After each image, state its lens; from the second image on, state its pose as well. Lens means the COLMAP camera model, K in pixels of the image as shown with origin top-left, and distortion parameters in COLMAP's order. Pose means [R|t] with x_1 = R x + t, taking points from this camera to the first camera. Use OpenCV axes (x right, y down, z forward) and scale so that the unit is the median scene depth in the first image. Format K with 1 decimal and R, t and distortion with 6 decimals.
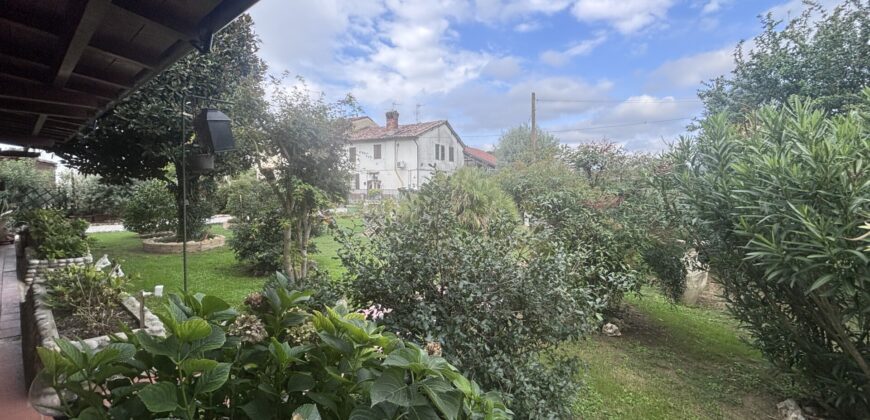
lens RADIAL K [[347.1, 0, 435.1], [0, 347.1, 211.5], [0, 0, 1]] dist [0.008973, 0.000202]
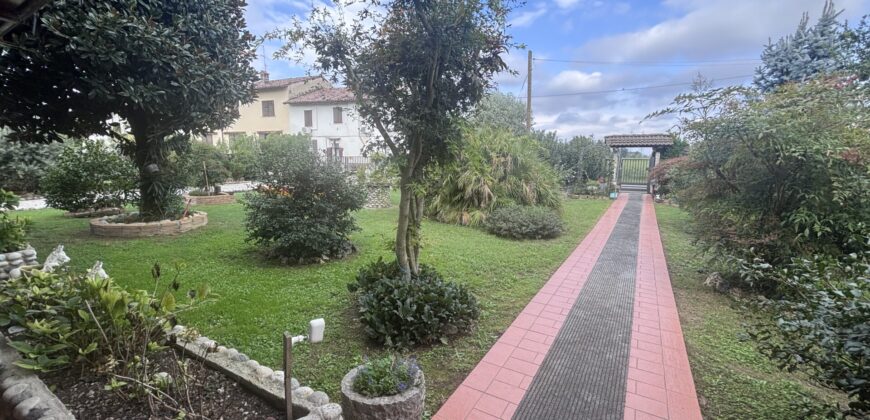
lens RADIAL K [[347.1, 0, 433.9], [0, 347.1, 207.9], [0, 0, 1]] dist [0.008973, 0.000202]
pose [[0.988750, -0.020706, 0.148138, -0.236812], [0.009604, 0.997117, 0.075265, 0.009028], [-0.149270, -0.072996, 0.986098, 0.180576]]
